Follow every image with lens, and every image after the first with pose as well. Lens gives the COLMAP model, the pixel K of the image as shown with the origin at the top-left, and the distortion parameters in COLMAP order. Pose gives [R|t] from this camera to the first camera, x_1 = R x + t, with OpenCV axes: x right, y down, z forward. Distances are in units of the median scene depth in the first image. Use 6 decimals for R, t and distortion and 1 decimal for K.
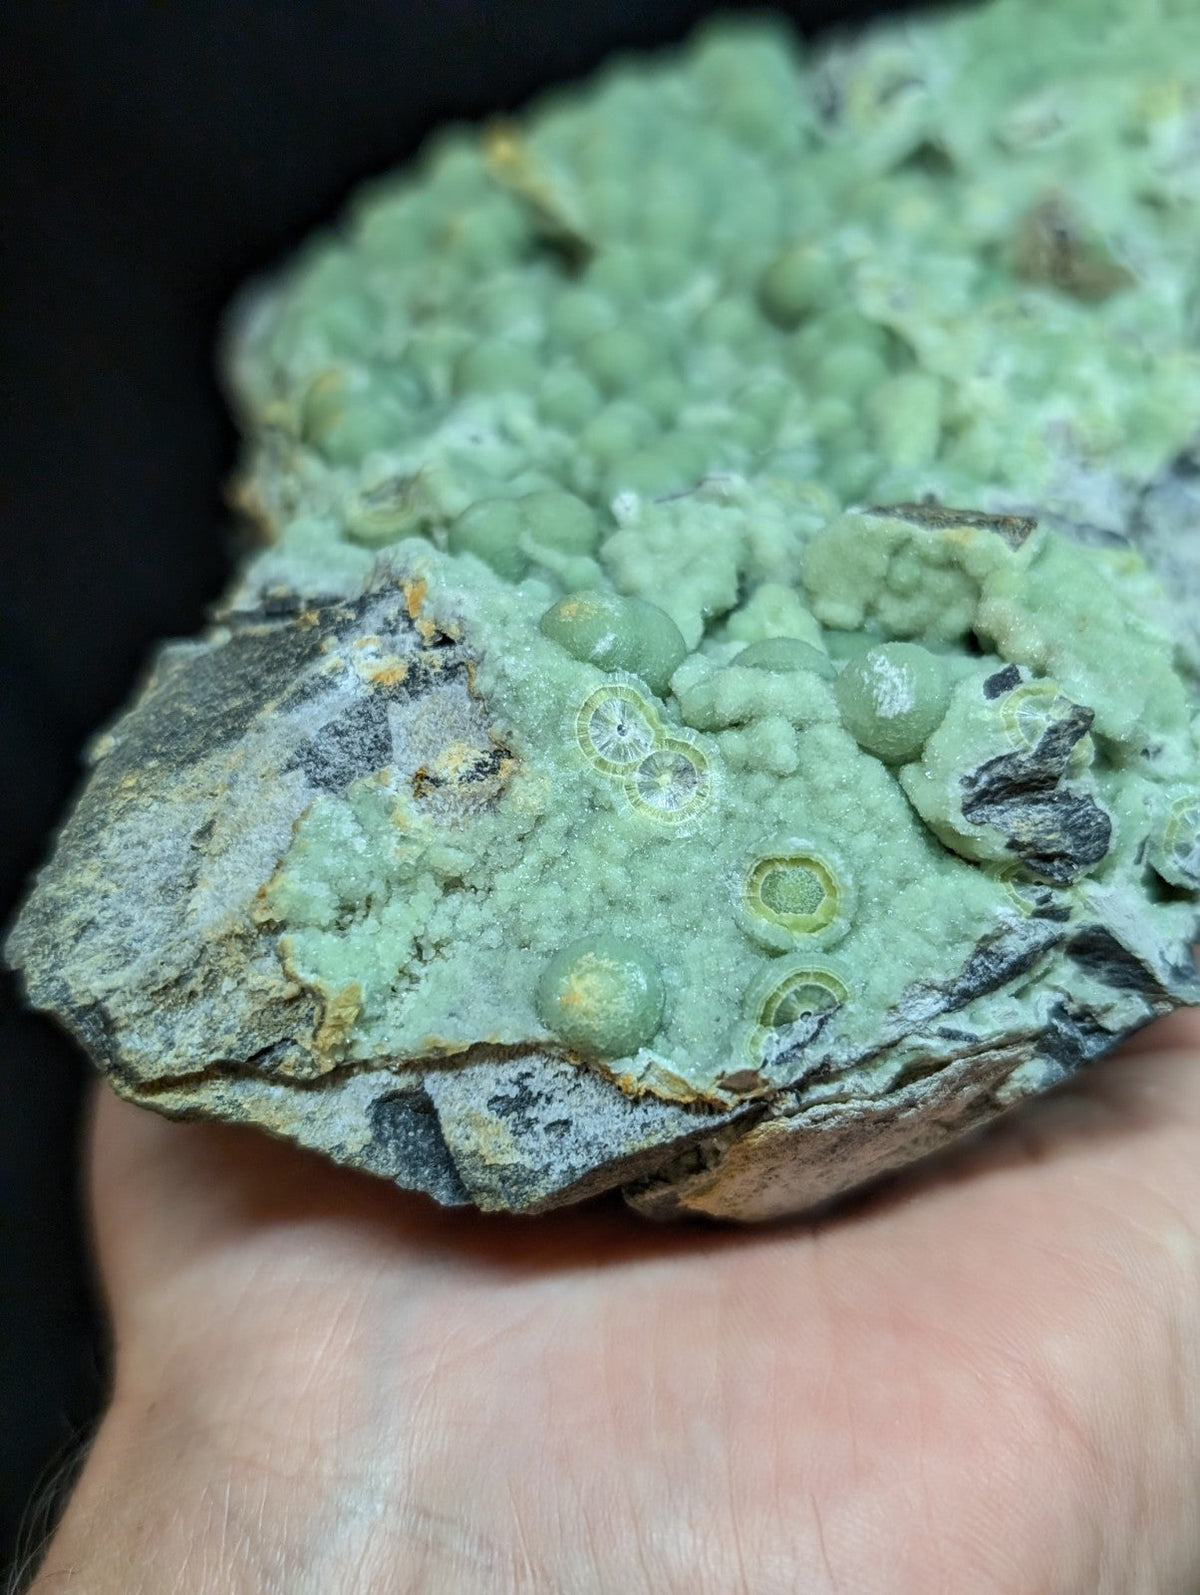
lens RADIAL K [[1786.7, 0, 603.5], [0, 1786.7, 793.1], [0, 0, 1]] dist [-0.056143, 0.000000]
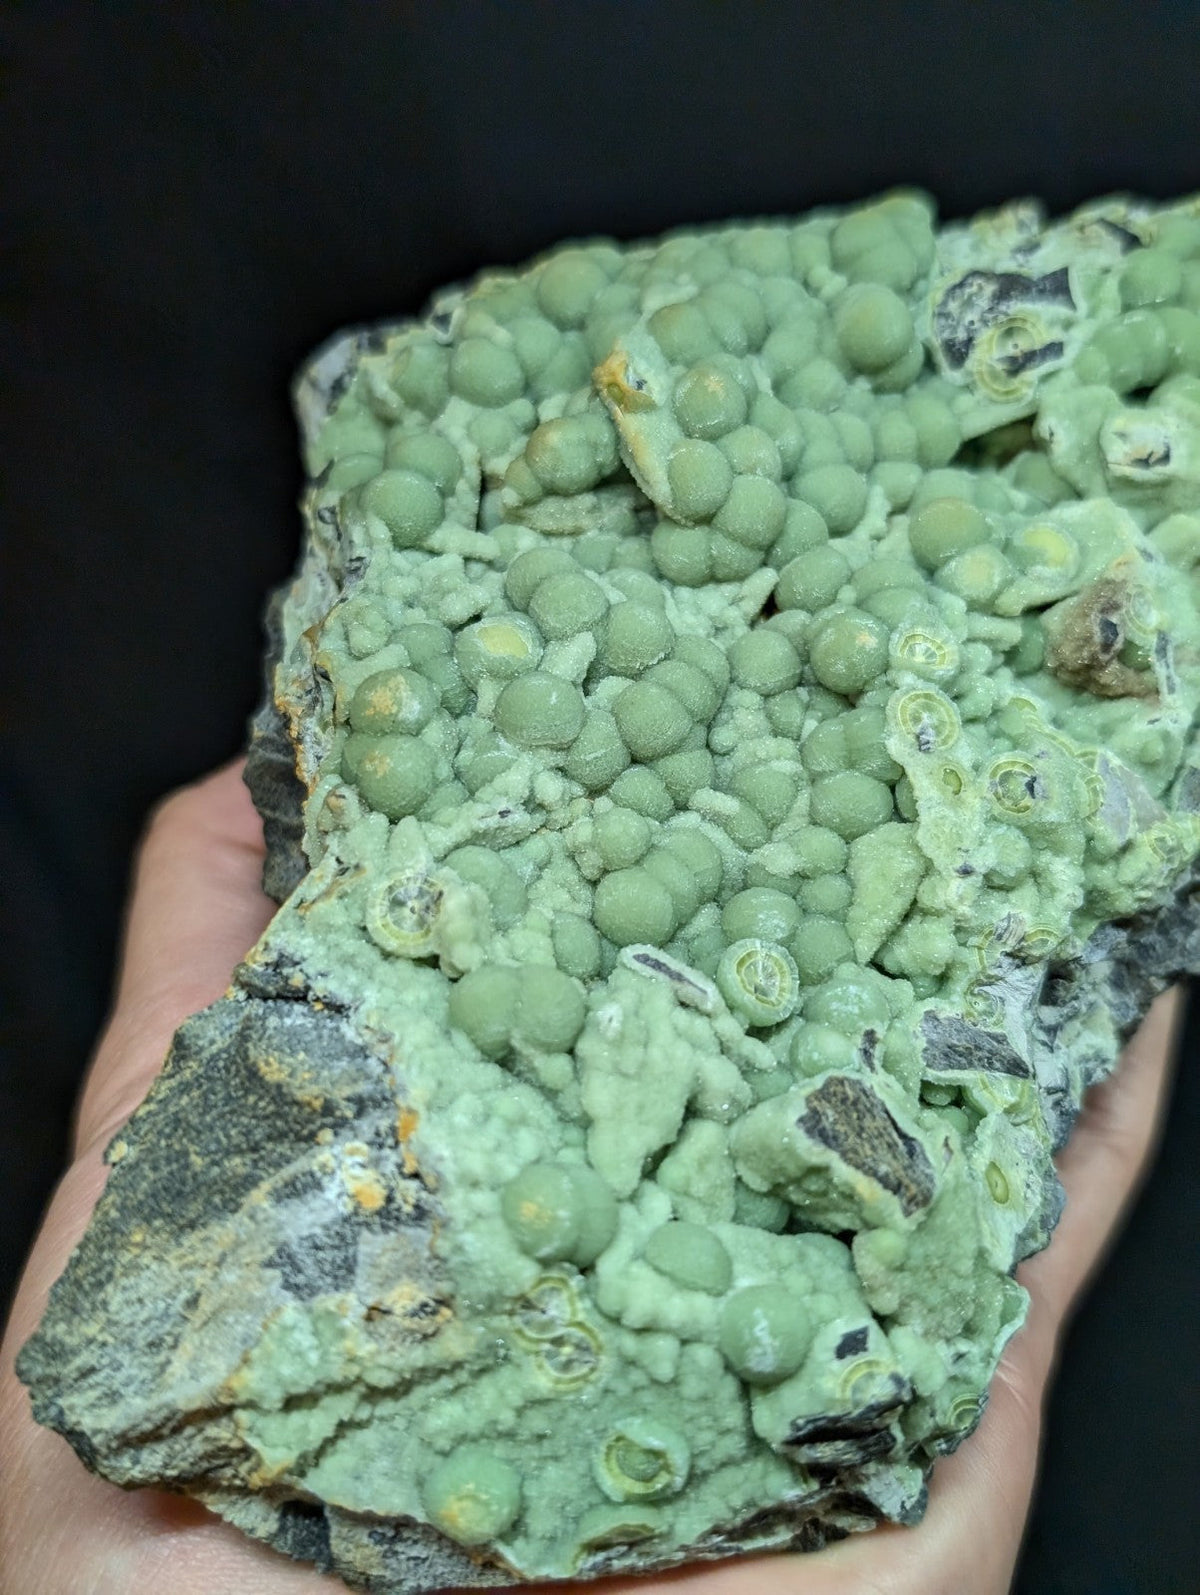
lens RADIAL K [[1786.7, 0, 601.0], [0, 1786.7, 800.6], [0, 0, 1]] dist [-0.056143, 0.000000]
pose [[0.962227, 0.252624, 0.101493, -0.161941], [-0.271879, 0.872212, 0.406605, -0.838451], [0.014195, -0.418840, 0.907949, 0.042530]]
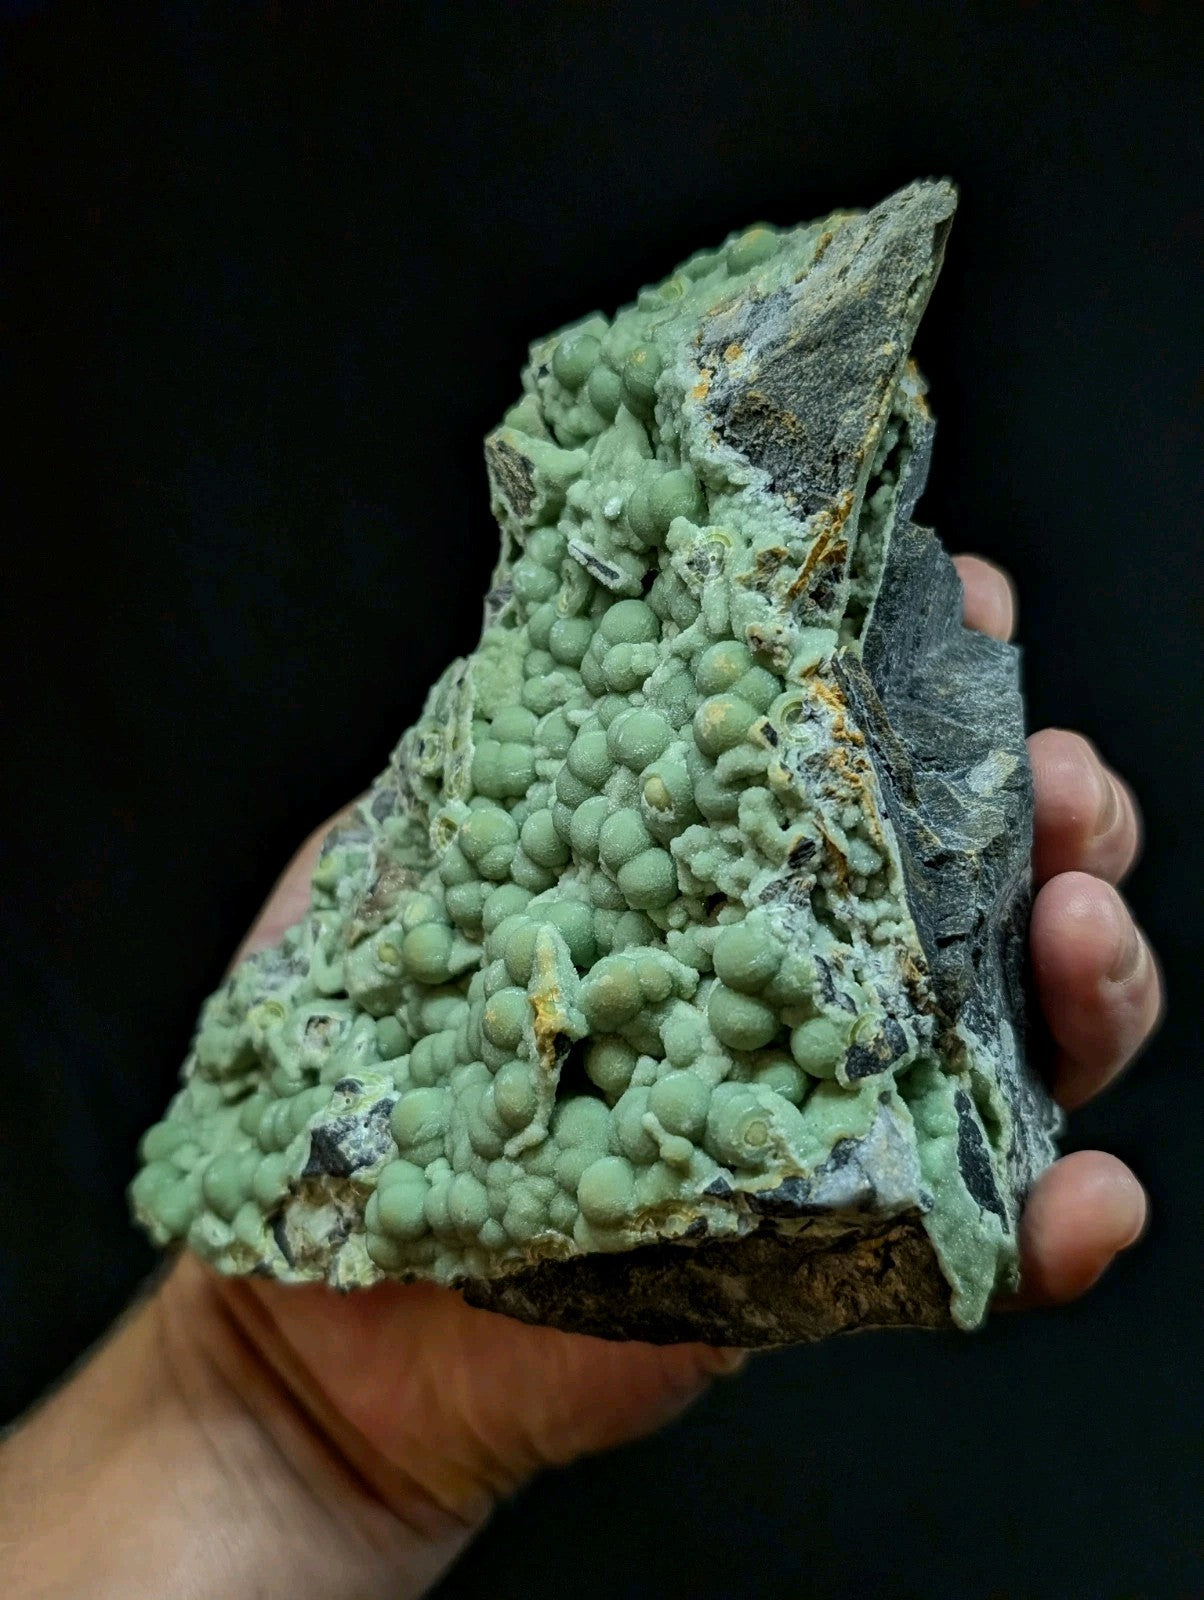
lens RADIAL K [[1697.4, 0, 612.3], [0, 1697.4, 794.3], [0, 0, 1]] dist [-0.002599, 0.000000]
pose [[-0.583386, -0.064206, 0.809653, -1.501672], [0.740220, -0.452303, 0.497490, -1.240617], [0.334267, 0.889550, 0.311394, 0.845827]]
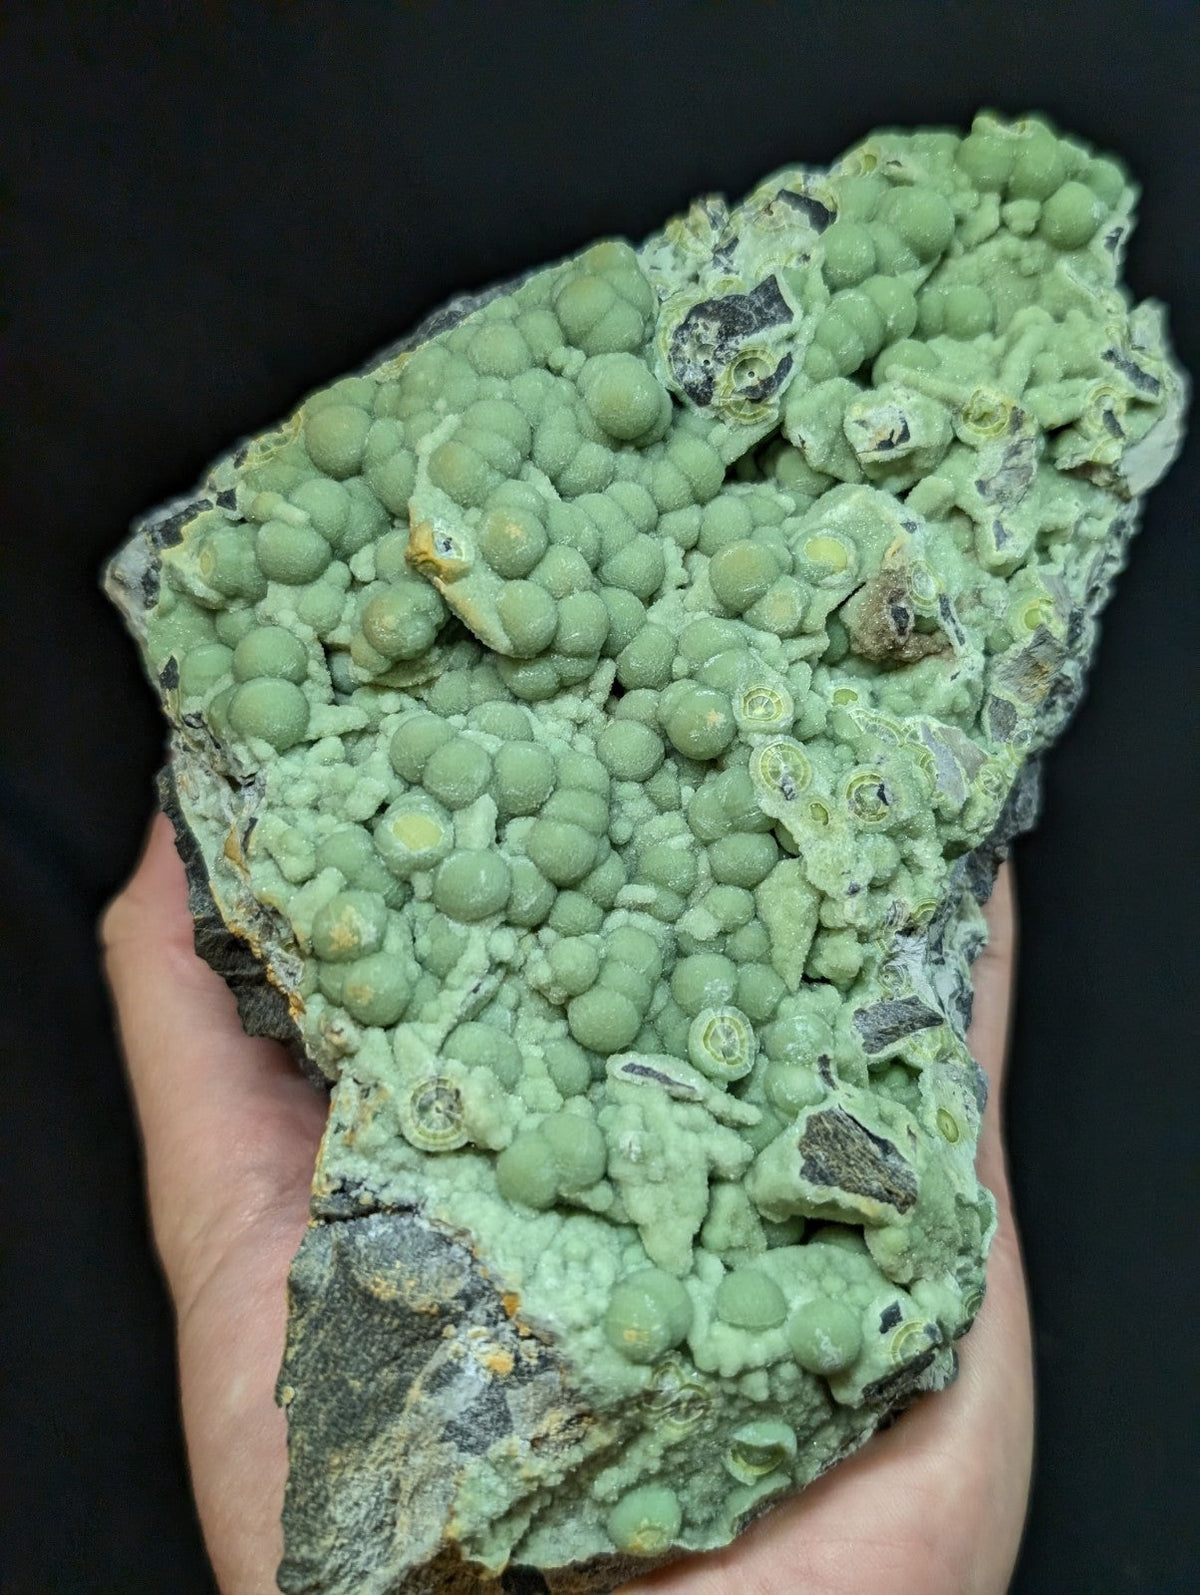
lens RADIAL K [[1692.0, 0, 601.6], [0, 1692.0, 790.8], [0, 0, 1]] dist [-0.002599, 0.000000]
pose [[0.959391, -0.107936, 0.260613, -0.360055], [-0.074778, 0.793526, 0.603925, -1.313847], [-0.271988, -0.598888, 0.753230, 0.222480]]
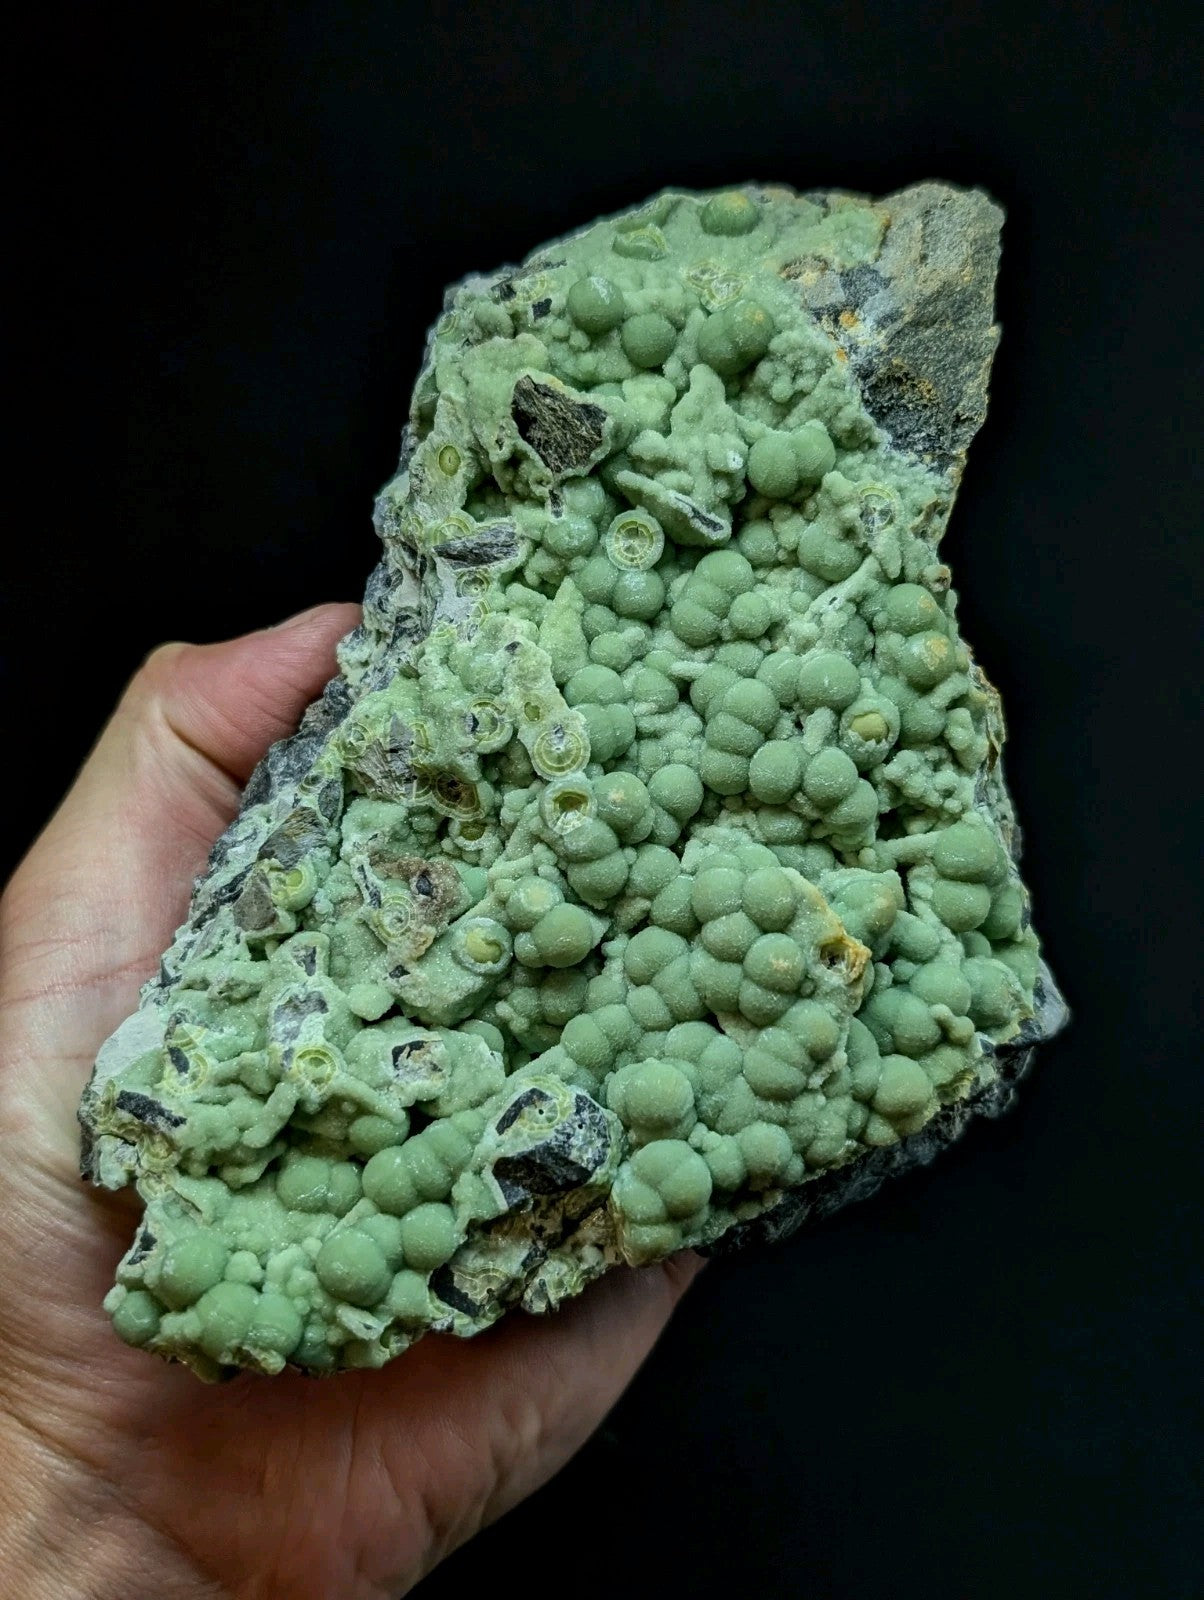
lens RADIAL K [[1697.4, 0, 612.1], [0, 1697.4, 787.5], [0, 0, 1]] dist [-0.002599, 0.000000]
pose [[-0.998947, 0.043643, 0.014129, 0.140858], [-0.013005, -0.564798, 0.825126, -1.953410], [0.043991, 0.824074, 0.564771, 0.365052]]
